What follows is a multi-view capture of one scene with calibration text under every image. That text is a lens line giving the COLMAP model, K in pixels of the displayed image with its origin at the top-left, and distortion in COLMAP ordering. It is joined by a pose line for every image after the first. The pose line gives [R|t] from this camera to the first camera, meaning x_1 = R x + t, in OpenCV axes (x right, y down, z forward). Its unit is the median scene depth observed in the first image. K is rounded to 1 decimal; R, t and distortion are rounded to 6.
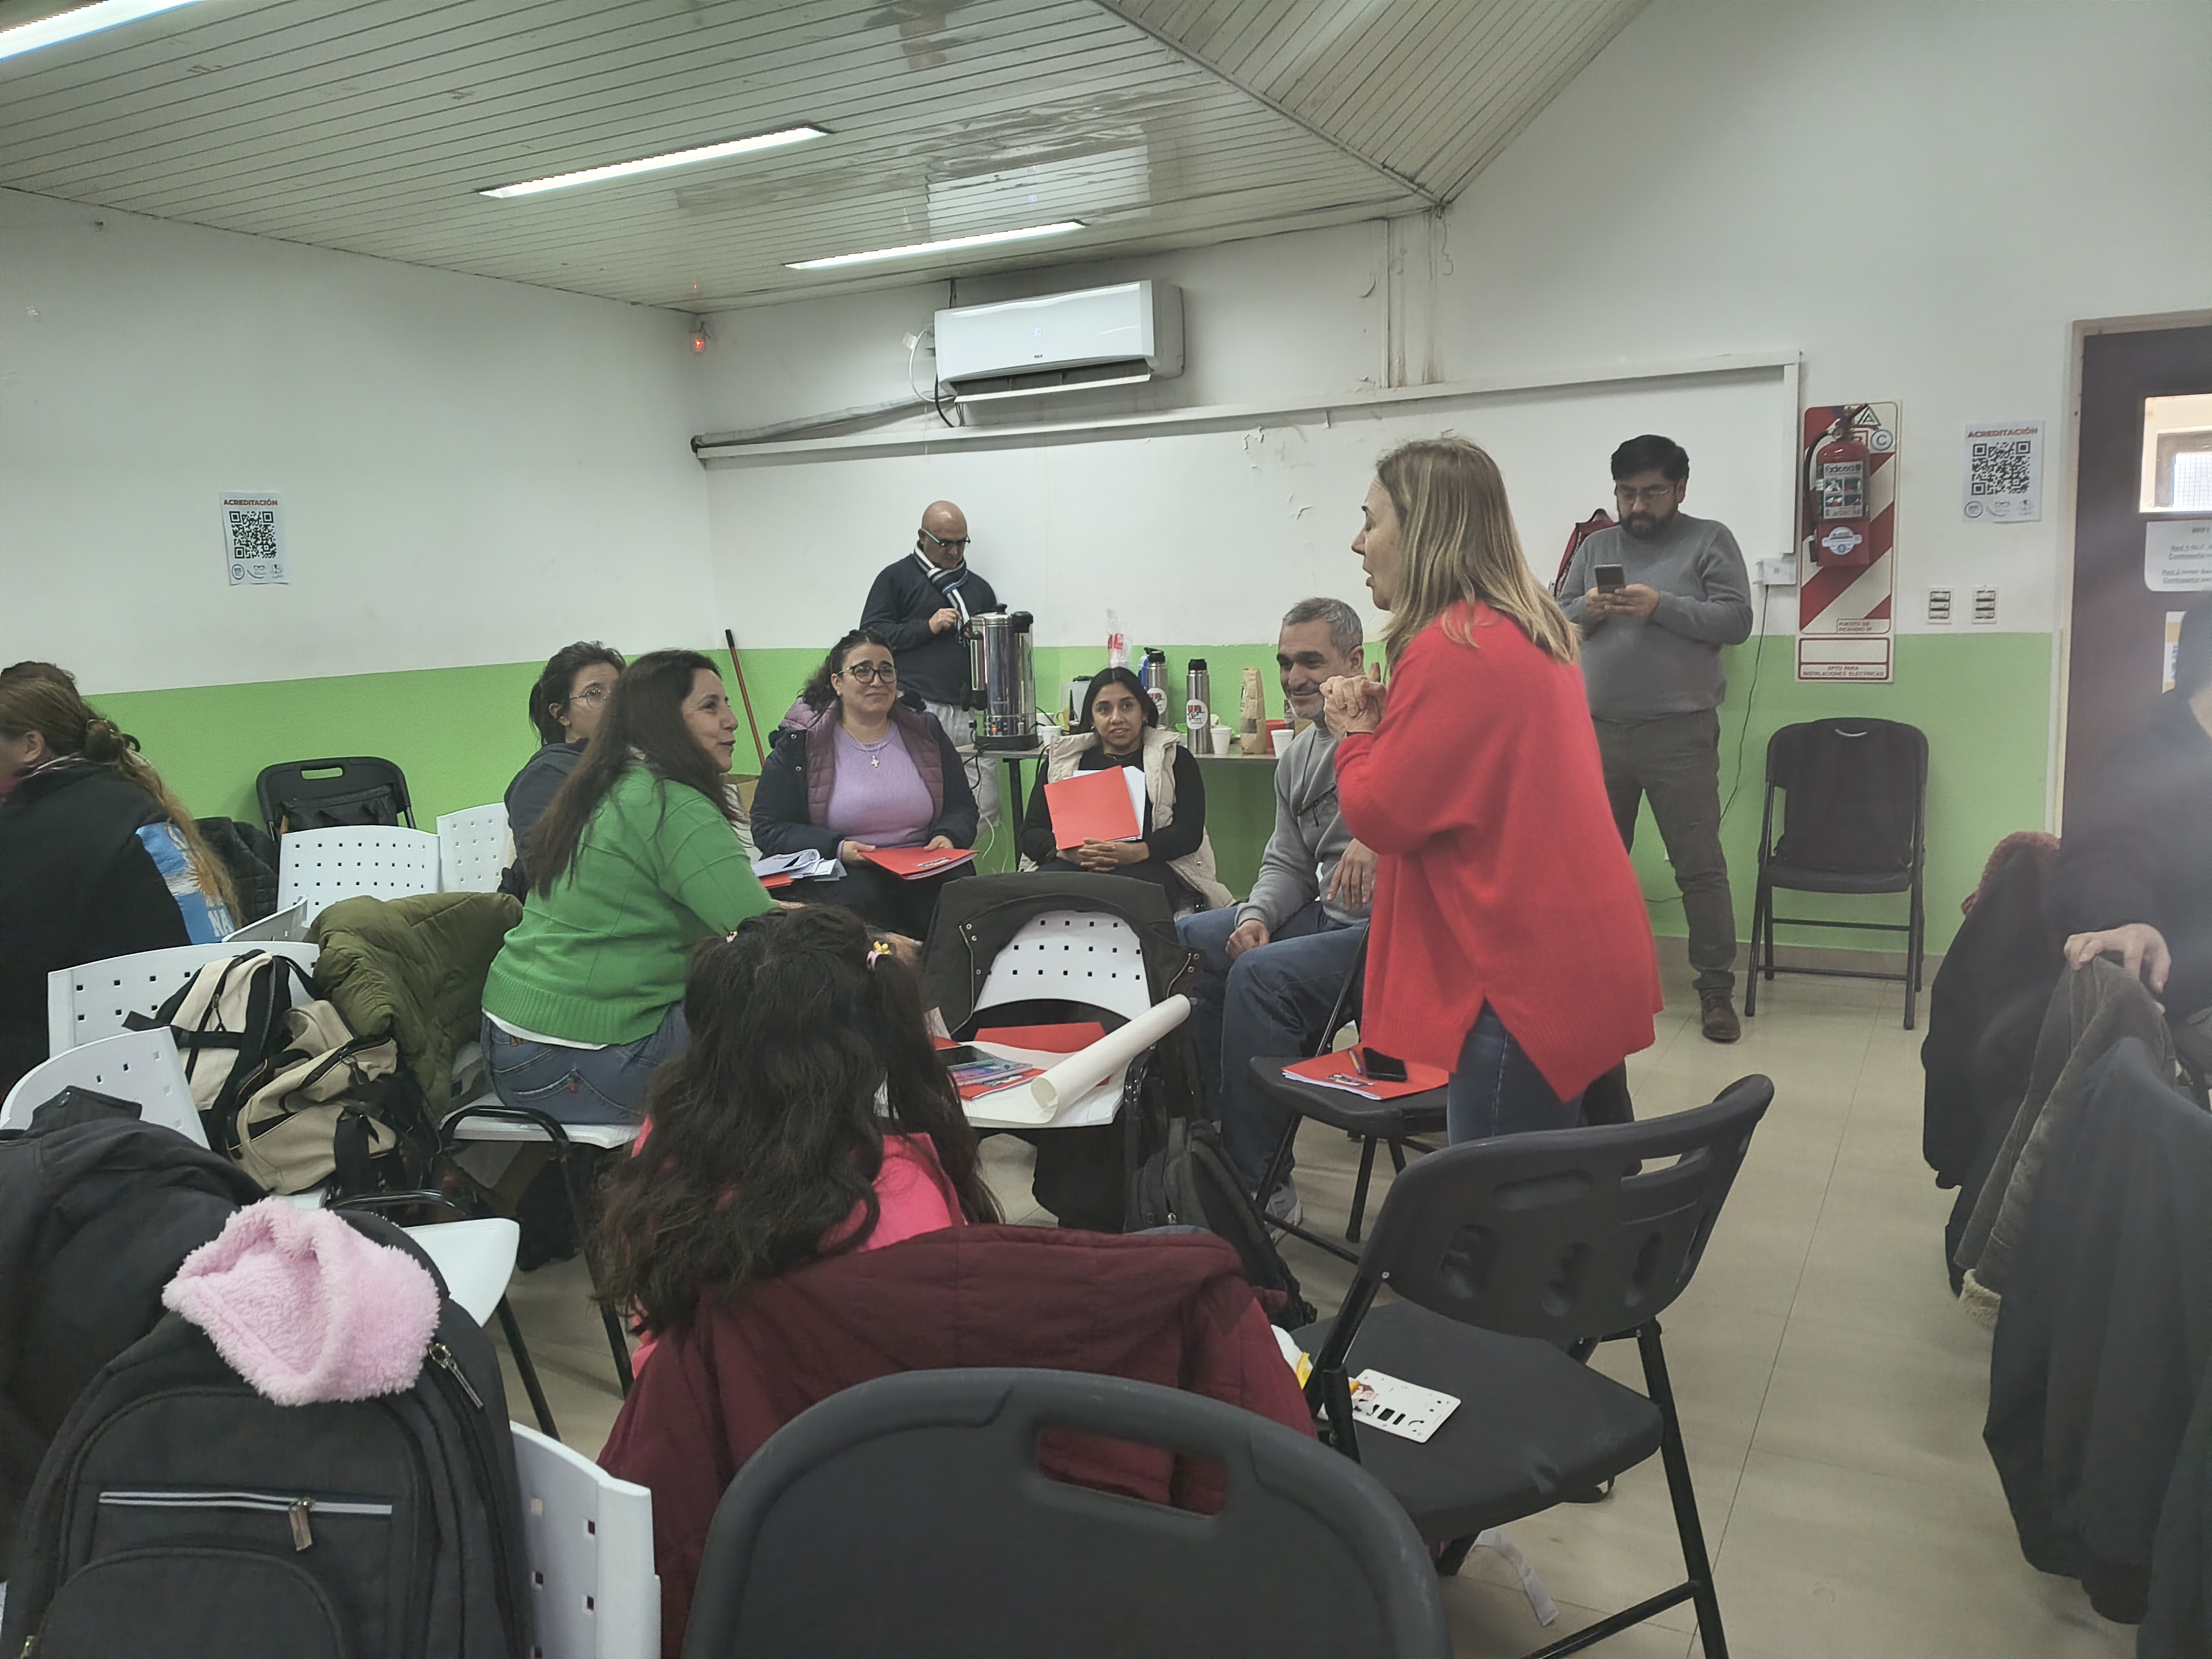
lens RADIAL K [[1662.6, 0, 1118.7], [0, 1662.6, 822.3], [0, 0, 1]] dist [0.061639, -0.090222]
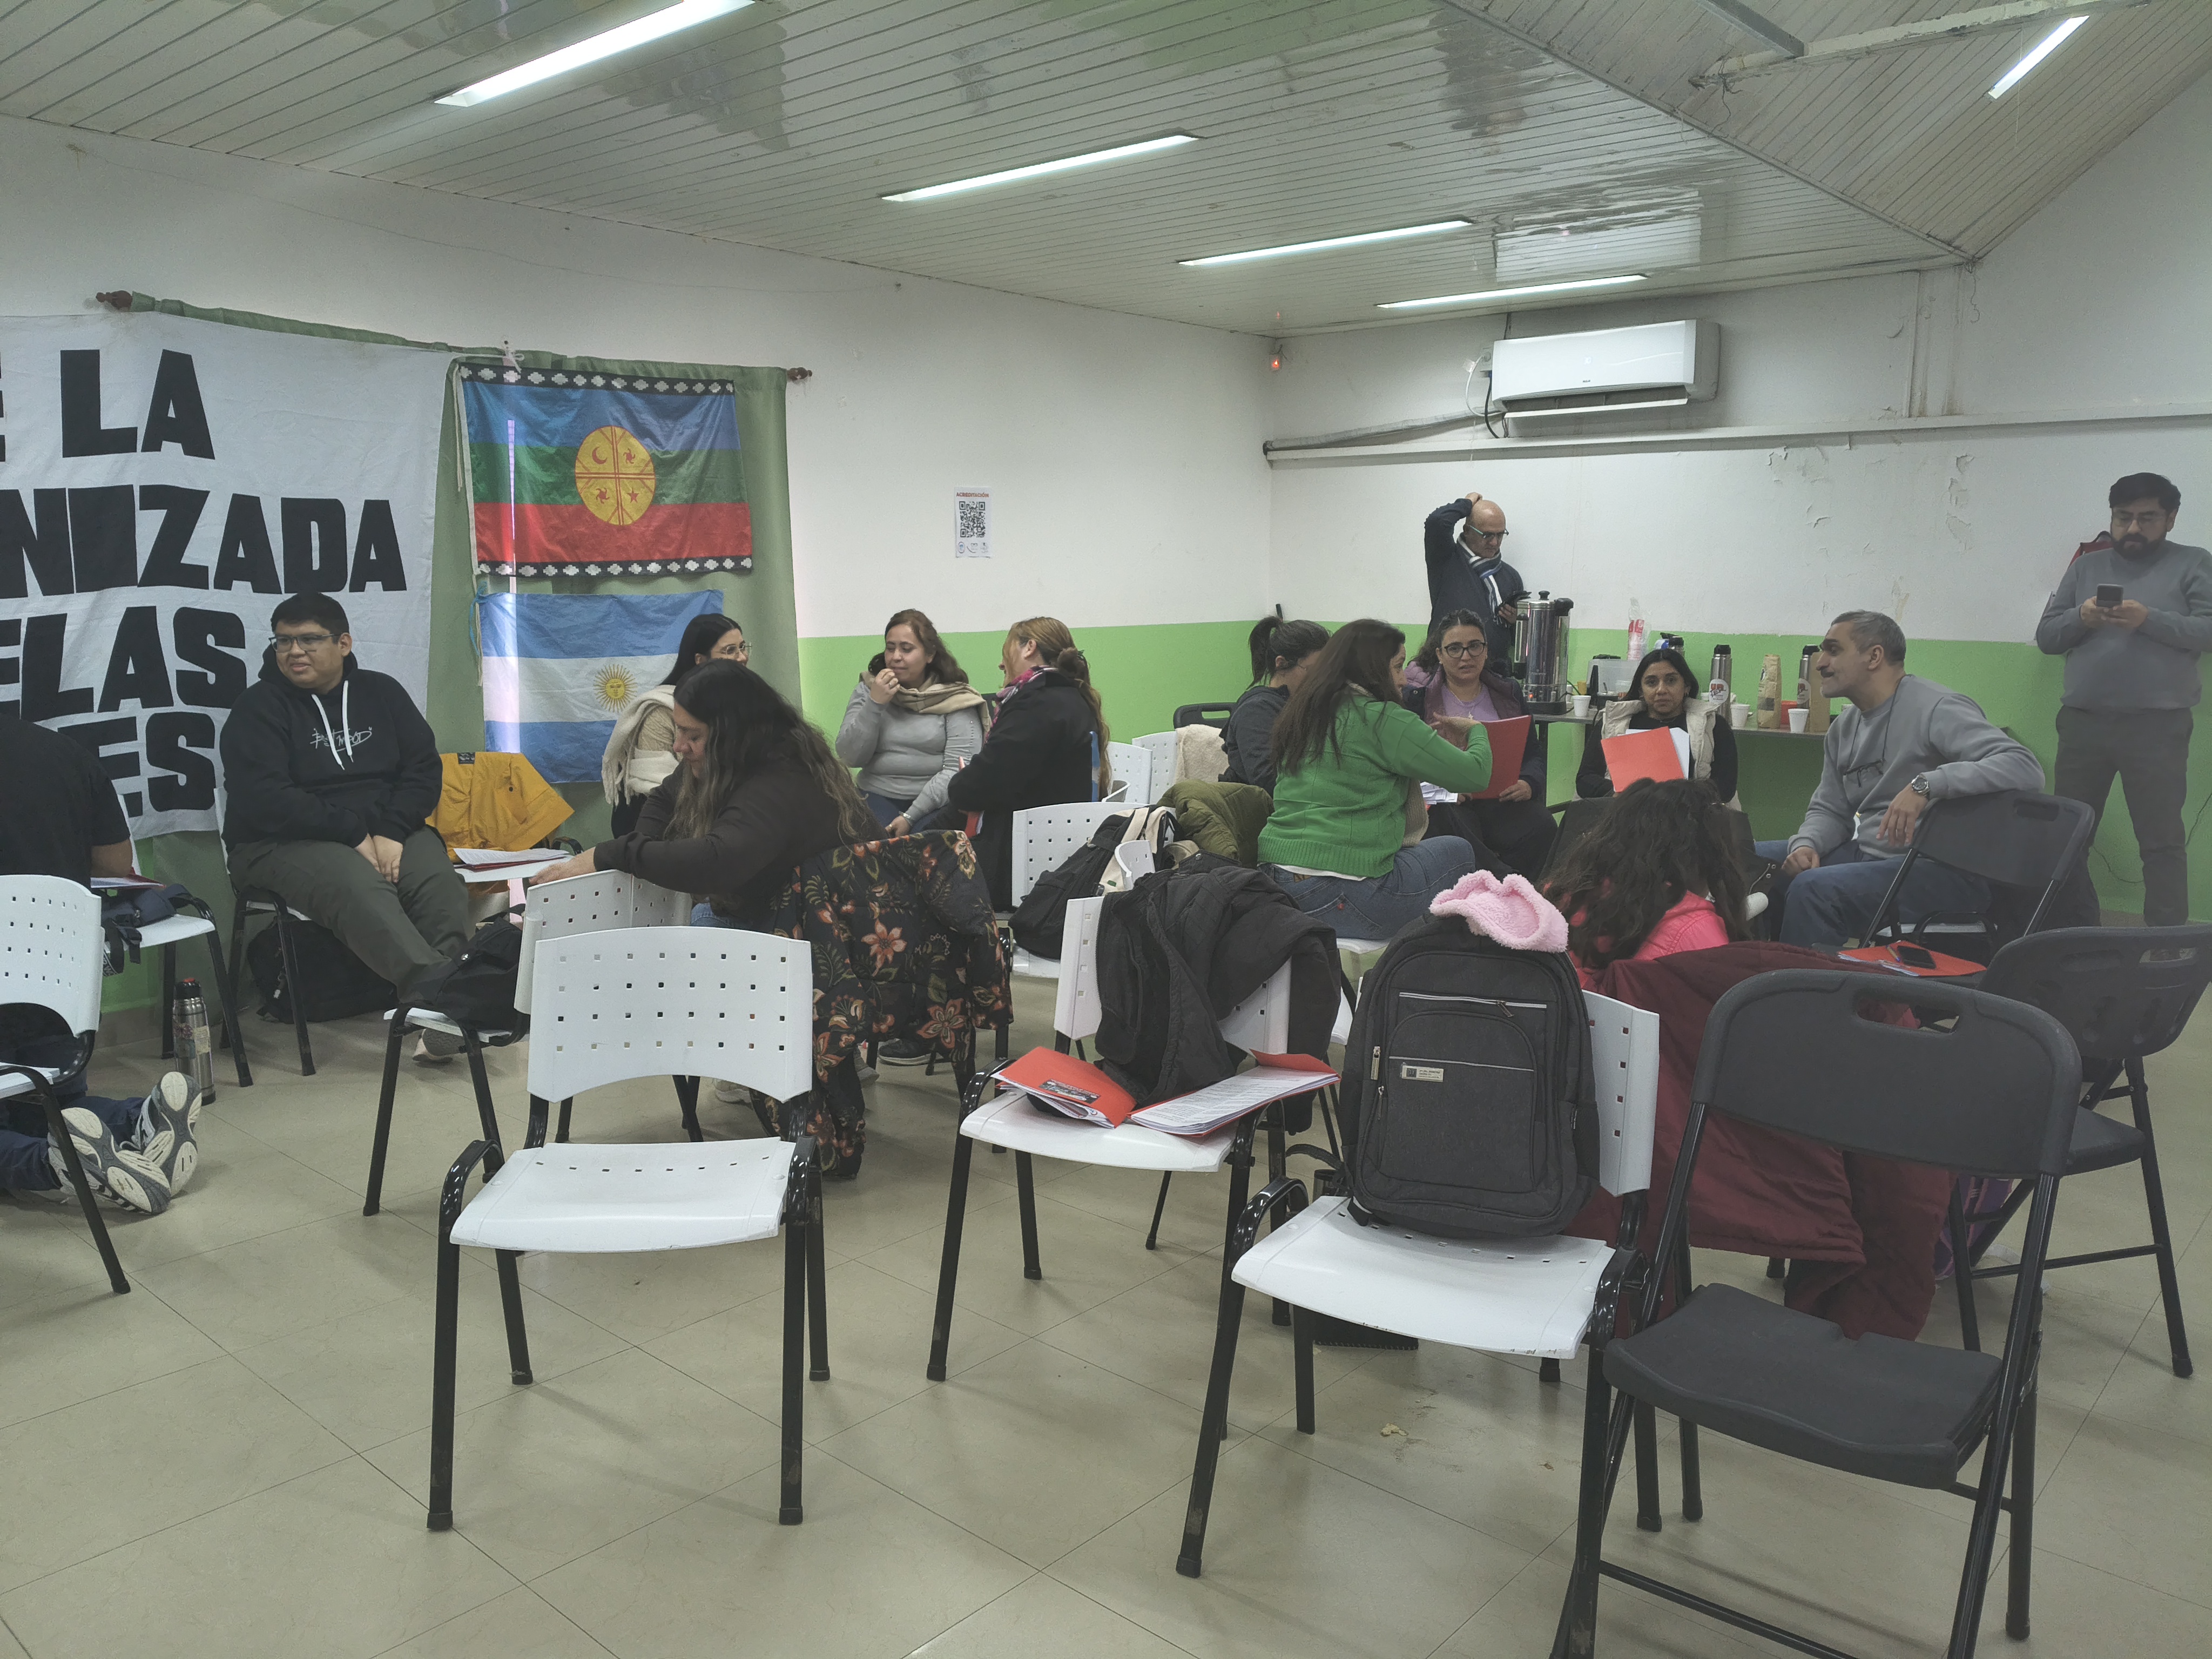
lens RADIAL K [[1665.4, 0, 1102.3], [0, 1665.4, 843.0], [0, 0, 1]] dist [-0.022350, 0.001435]
pose [[0.970876, 0.071014, -0.228814, -0.094292], [-0.064865, 0.997305, 0.034292, 0.028495], [0.230633, -0.018451, 0.972866, -0.234539]]
